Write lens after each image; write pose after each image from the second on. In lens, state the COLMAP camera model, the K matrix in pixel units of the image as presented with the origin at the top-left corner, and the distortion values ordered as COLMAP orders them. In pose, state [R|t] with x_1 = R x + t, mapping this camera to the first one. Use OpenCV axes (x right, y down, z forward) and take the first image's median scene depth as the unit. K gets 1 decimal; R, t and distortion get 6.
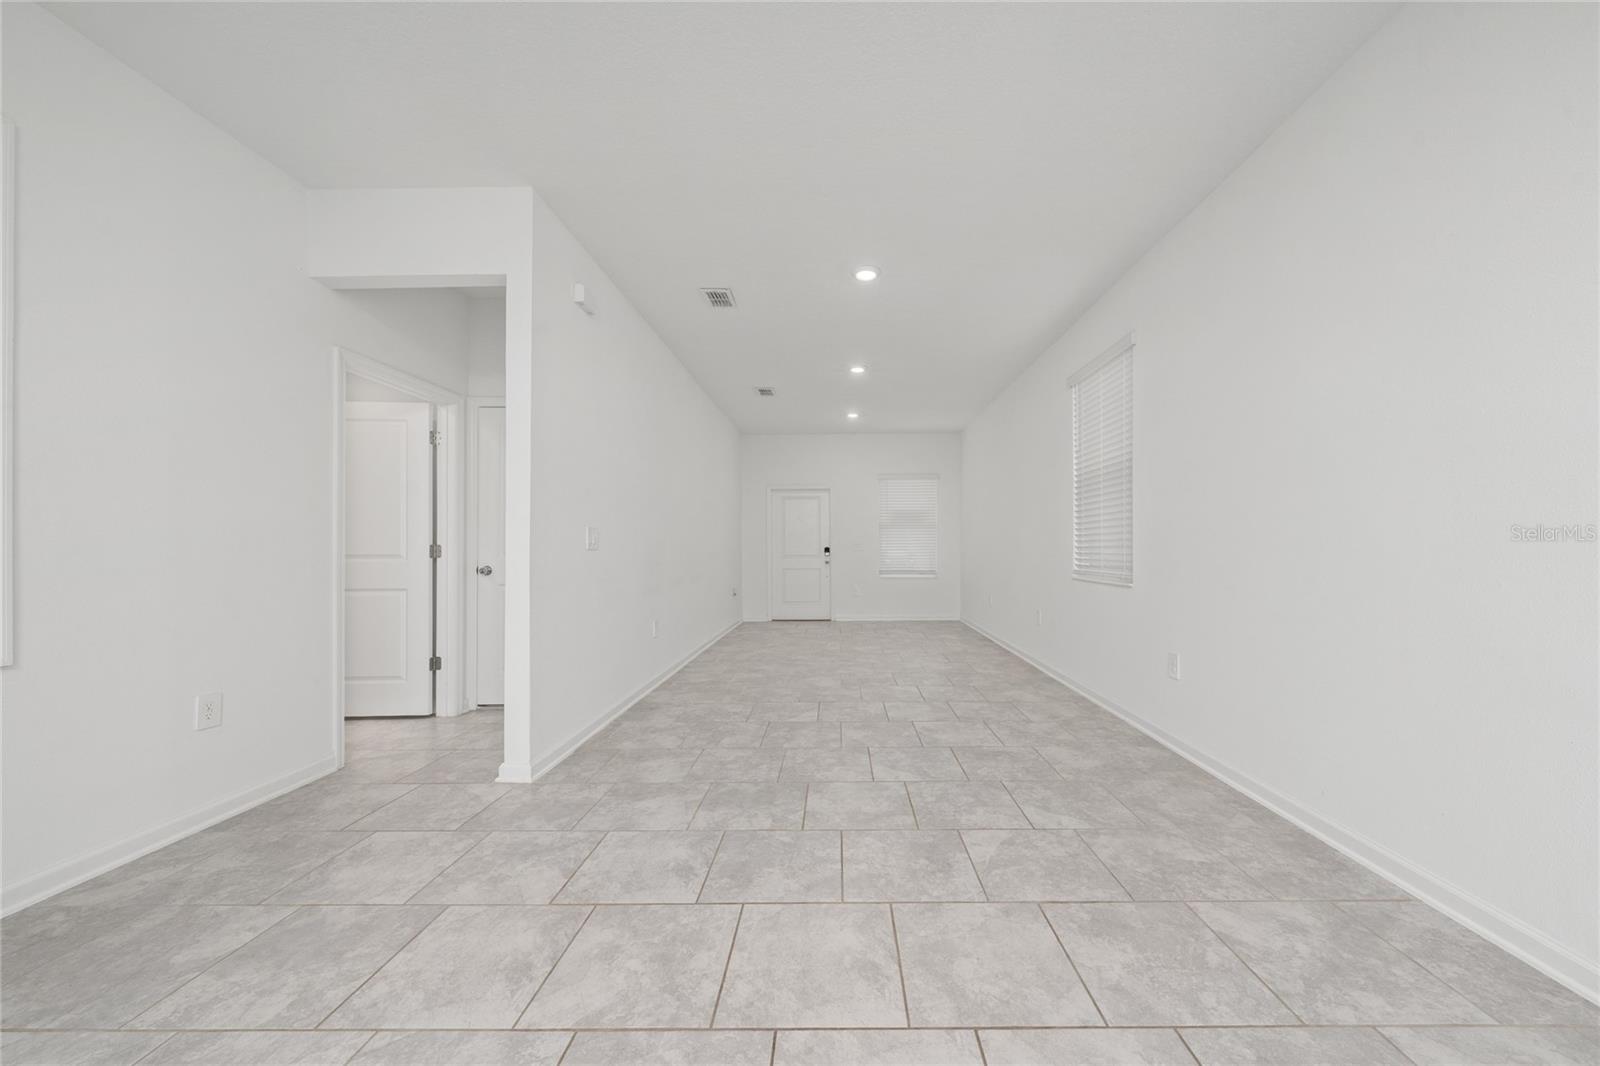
lens RADIAL K [[559.0, 0, 808.9], [0, 559.0, 547.4], [0, 0, 1]] dist [-0.000636, 0.000623]
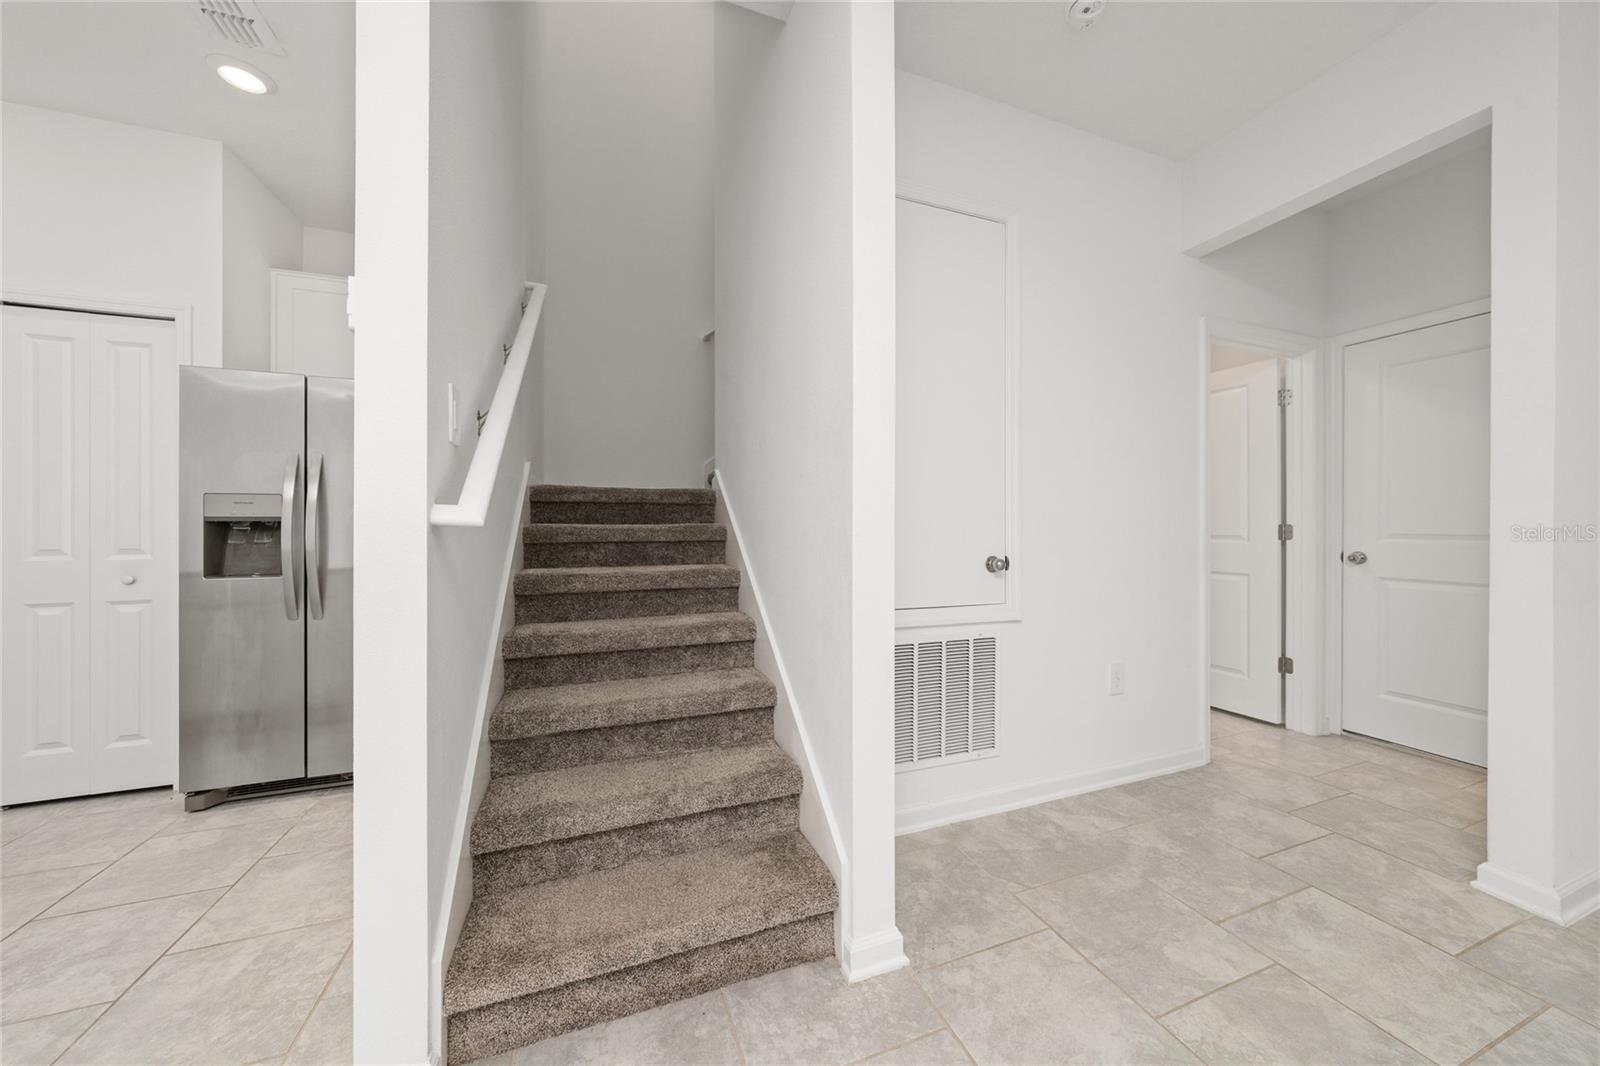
lens RADIAL K [[559.0, 0, 797.5], [0, 559.0, 524.5], [0, 0, 1]] dist [-0.000636, 0.000623]
pose [[0.352167, -0.000904, -0.935937, -0.199752], [0.000543, 1.000000, -0.000761, -0.005728], [0.935937, -0.000241, 0.352168, 0.021828]]
